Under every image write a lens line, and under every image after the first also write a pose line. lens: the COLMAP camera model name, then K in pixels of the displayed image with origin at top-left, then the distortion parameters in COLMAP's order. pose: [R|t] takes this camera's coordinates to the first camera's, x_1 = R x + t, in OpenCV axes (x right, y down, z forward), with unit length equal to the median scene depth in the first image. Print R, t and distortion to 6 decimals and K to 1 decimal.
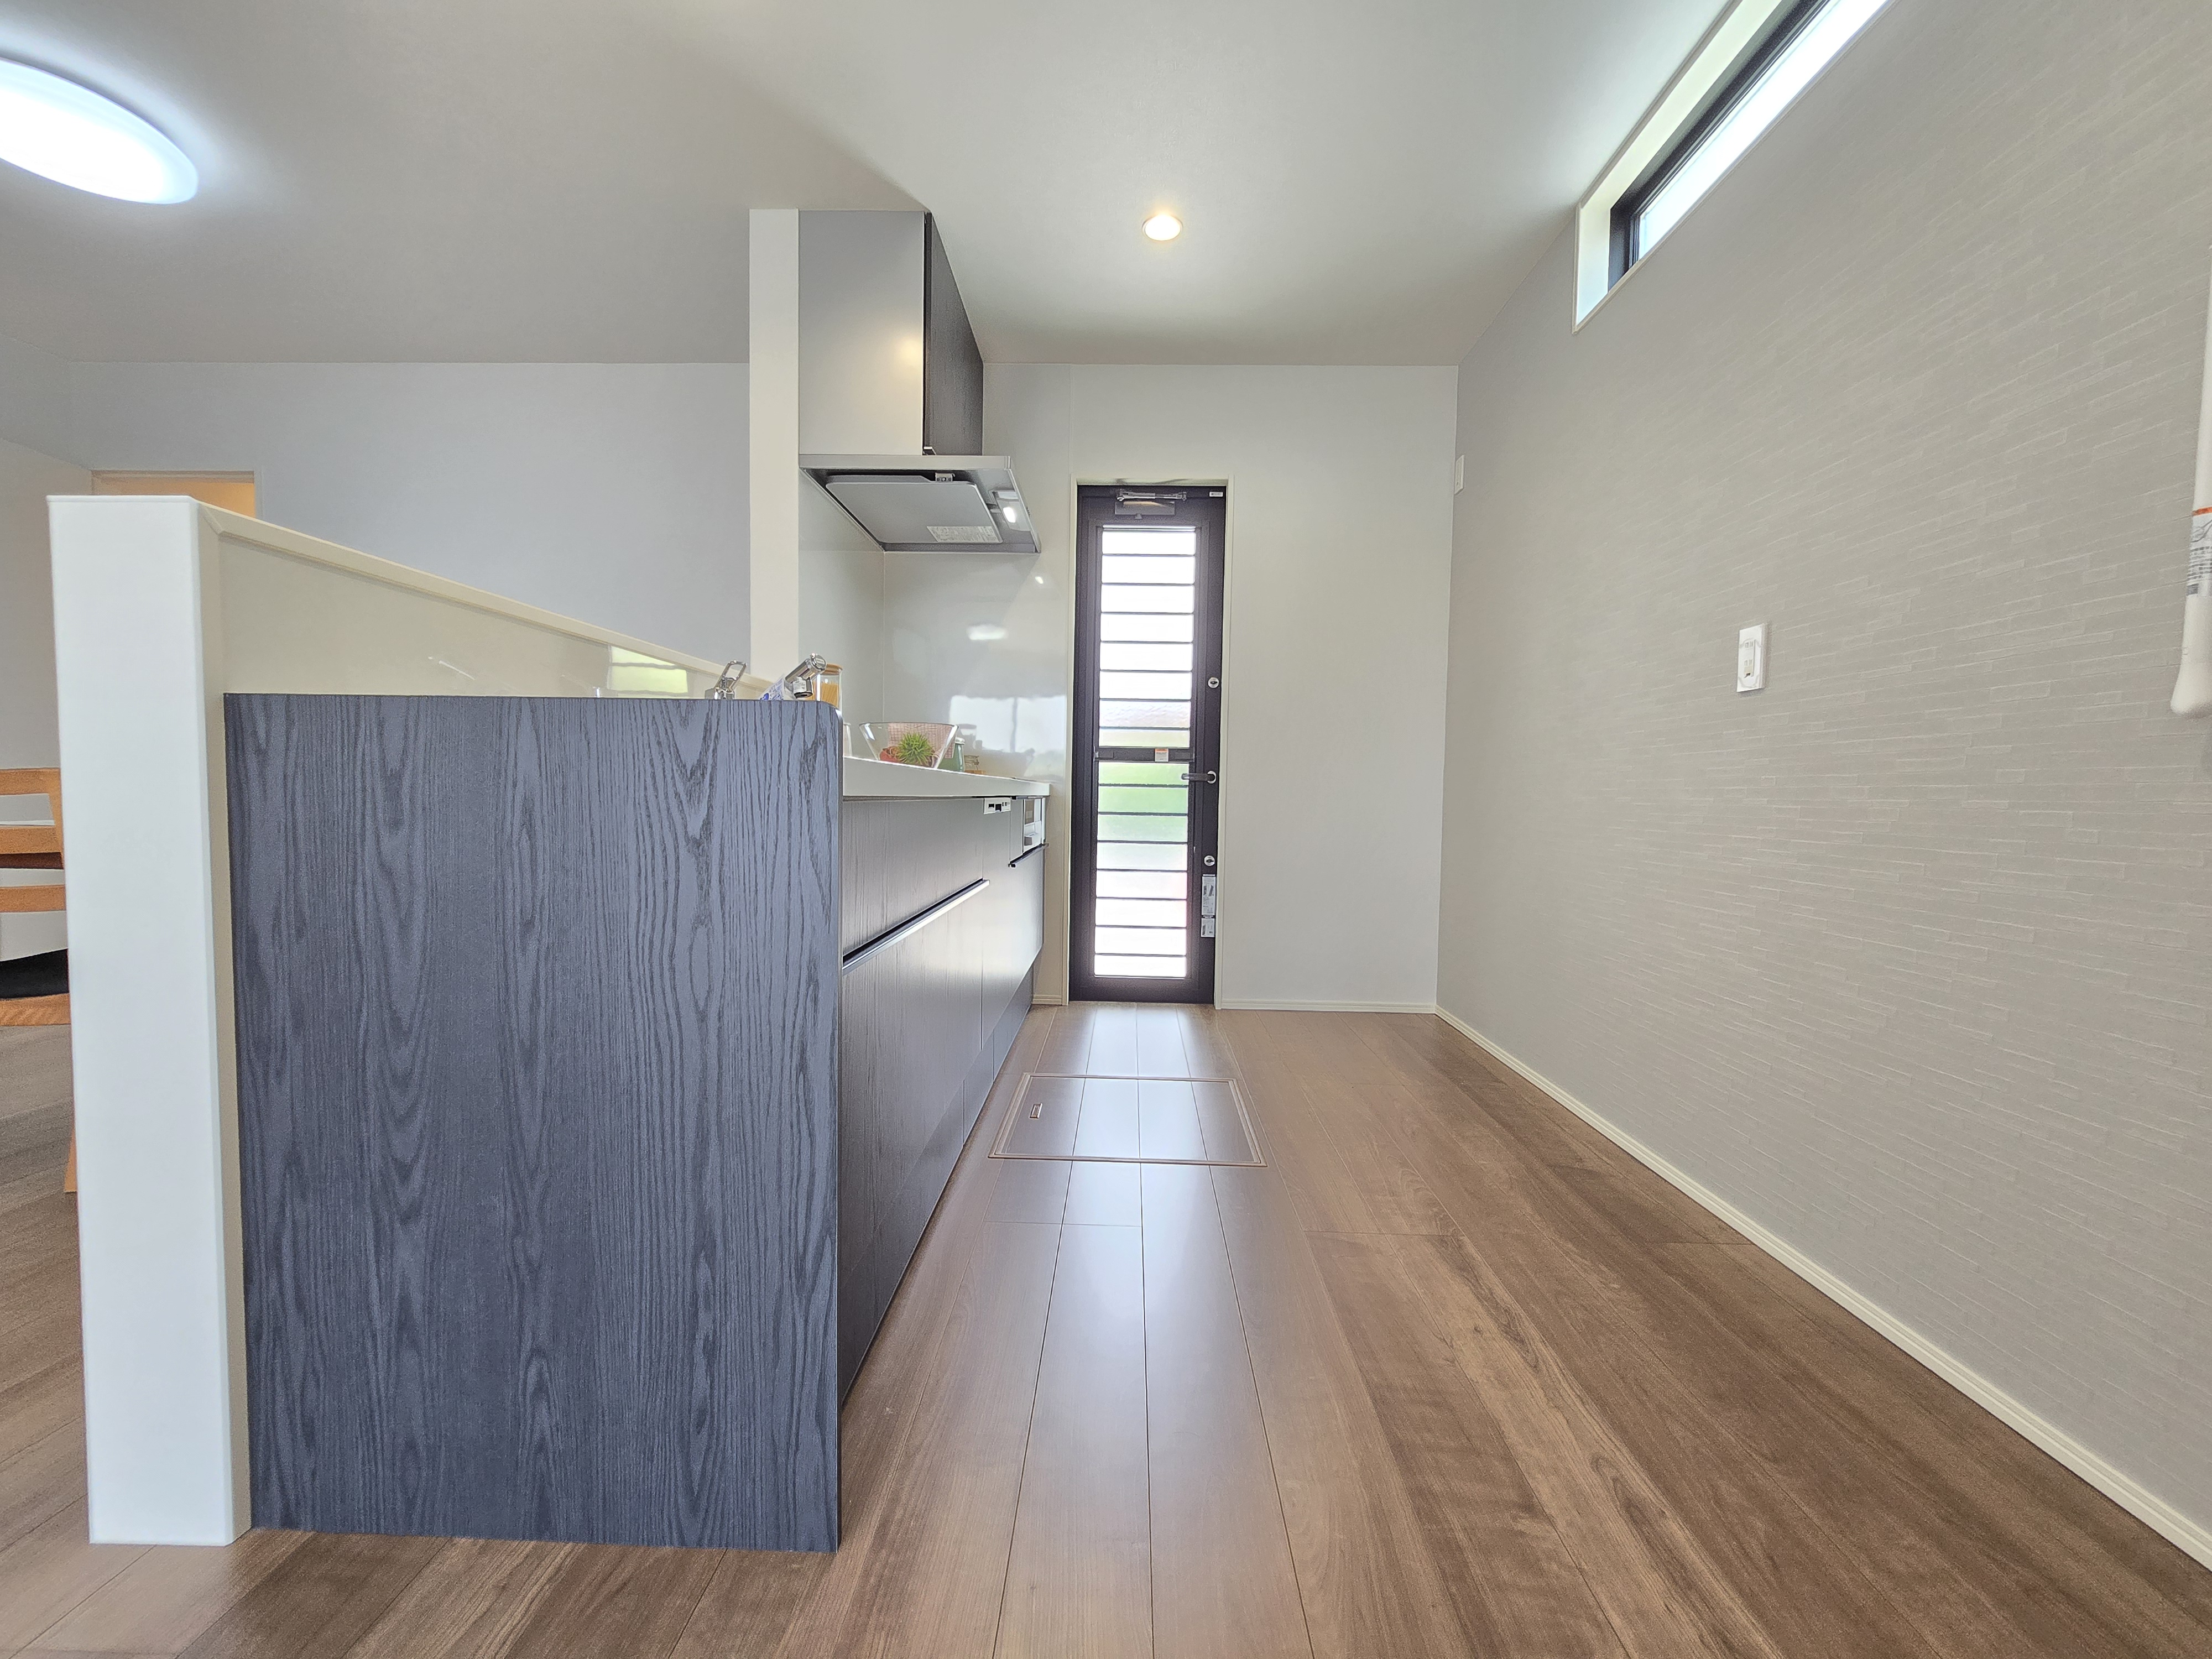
lens RADIAL K [[916.0, 0, 1059.2], [0, 916.0, 836.9], [0, 0, 1]] dist [0.000869, 0.000168]
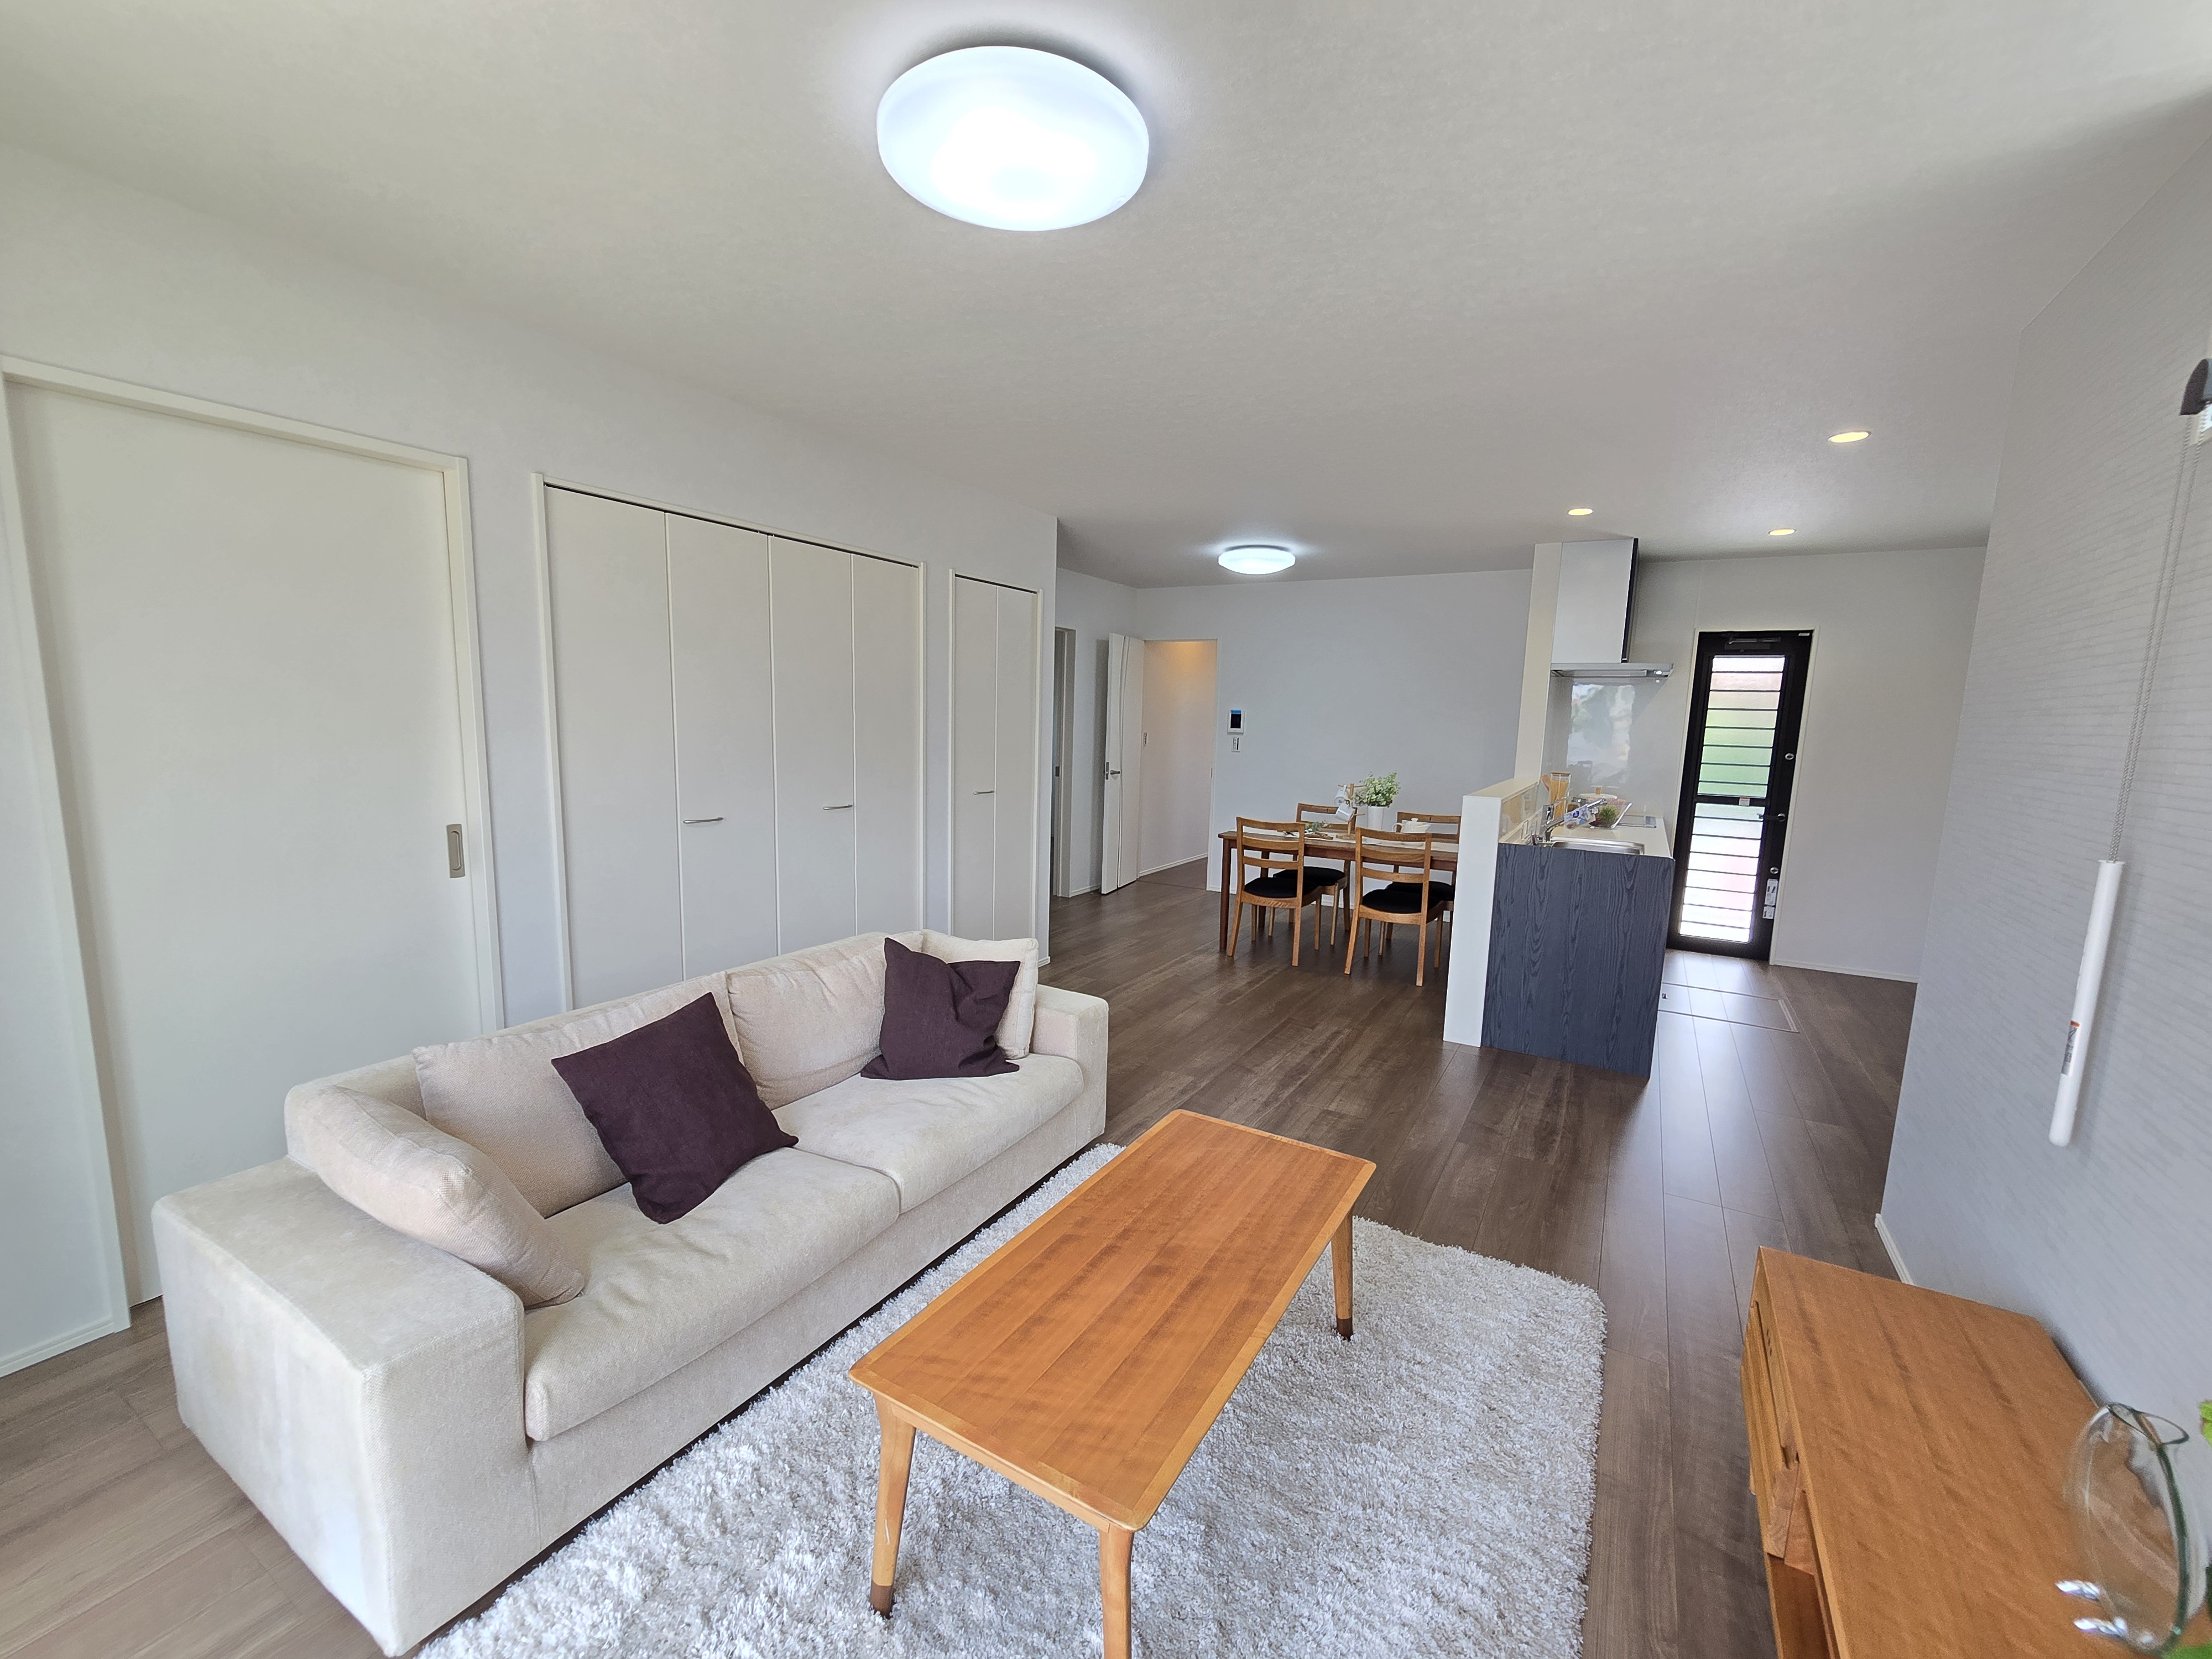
lens RADIAL K [[904.8, 0, 1106.2], [0, 904.8, 839.8], [0, 0, 1]] dist [0.001213, 0.000419]
pose [[0.896350, 0.075305, -0.436906, -0.187397], [-0.039337, 0.995091, 0.090810, -0.121948], [0.441599, -0.064211, 0.894912, -0.885873]]
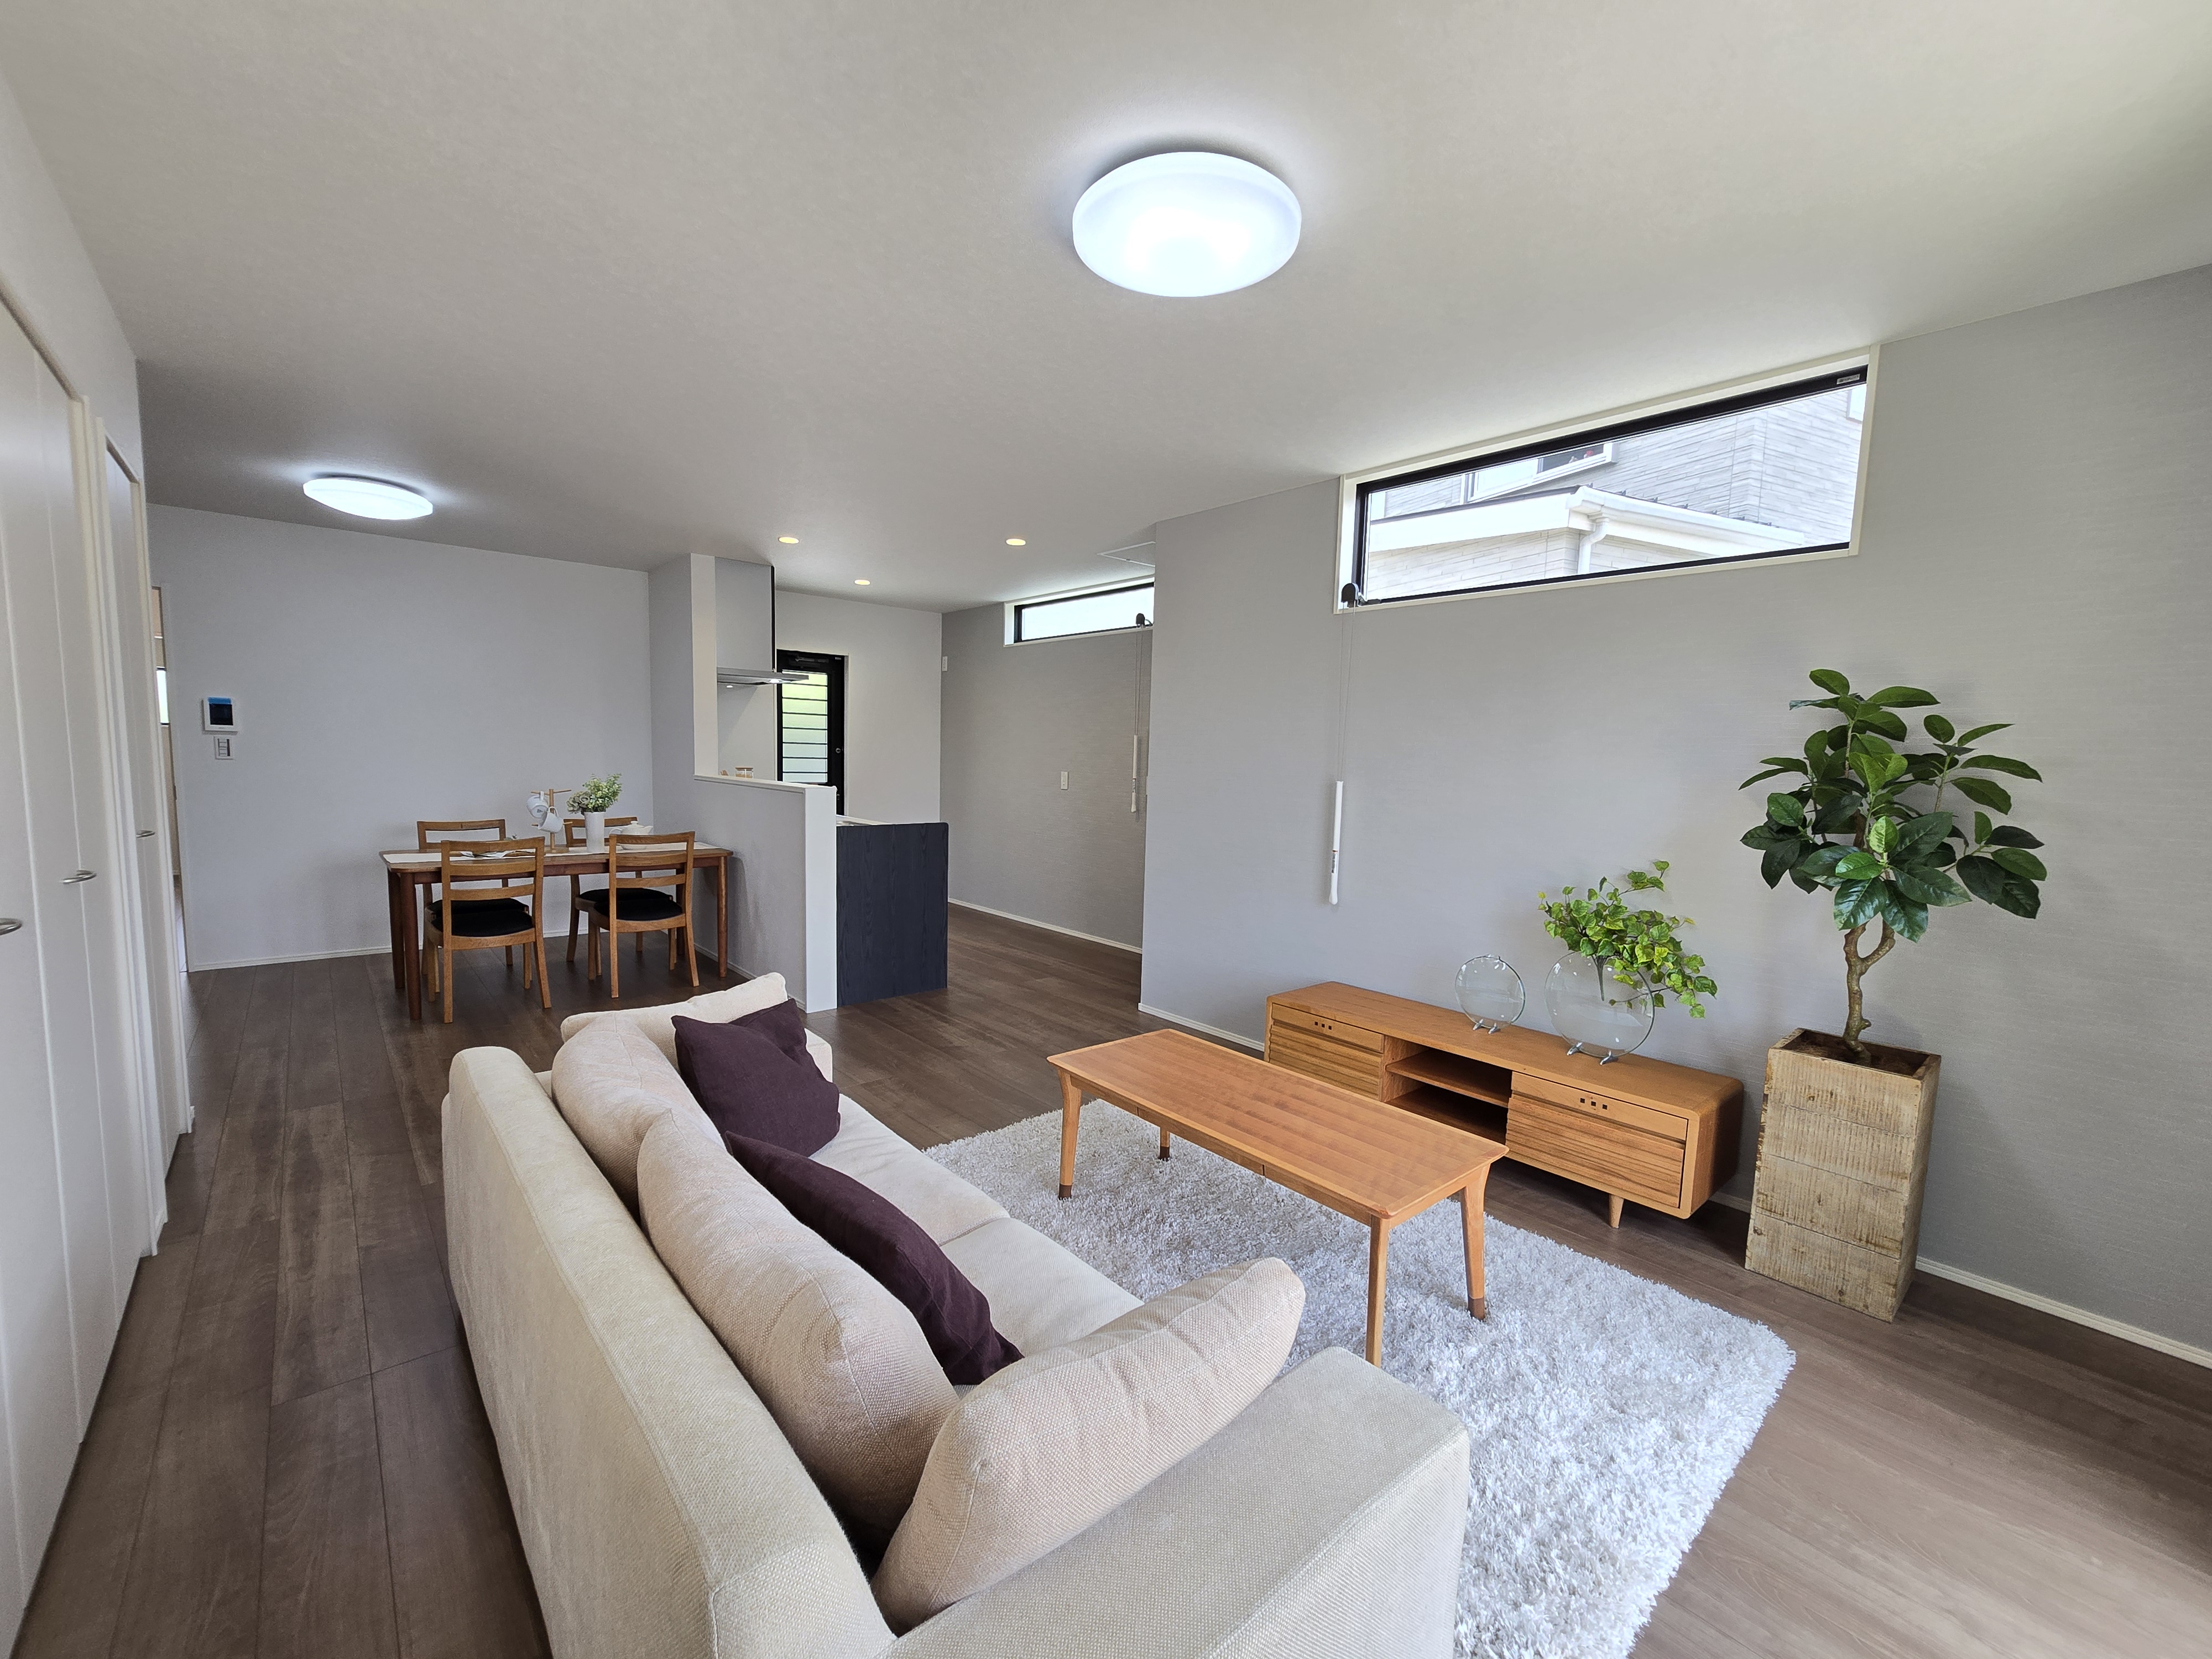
lens RADIAL K [[904.8, 0, 1106.2], [0, 904.8, 839.8], [0, 0, 1]] dist [0.001213, 0.000419]
pose [[0.695702, -0.060094, 0.715813, -0.870481], [0.015962, 0.997542, 0.068231, -0.098196], [-0.718153, -0.036043, 0.694951, -0.829907]]
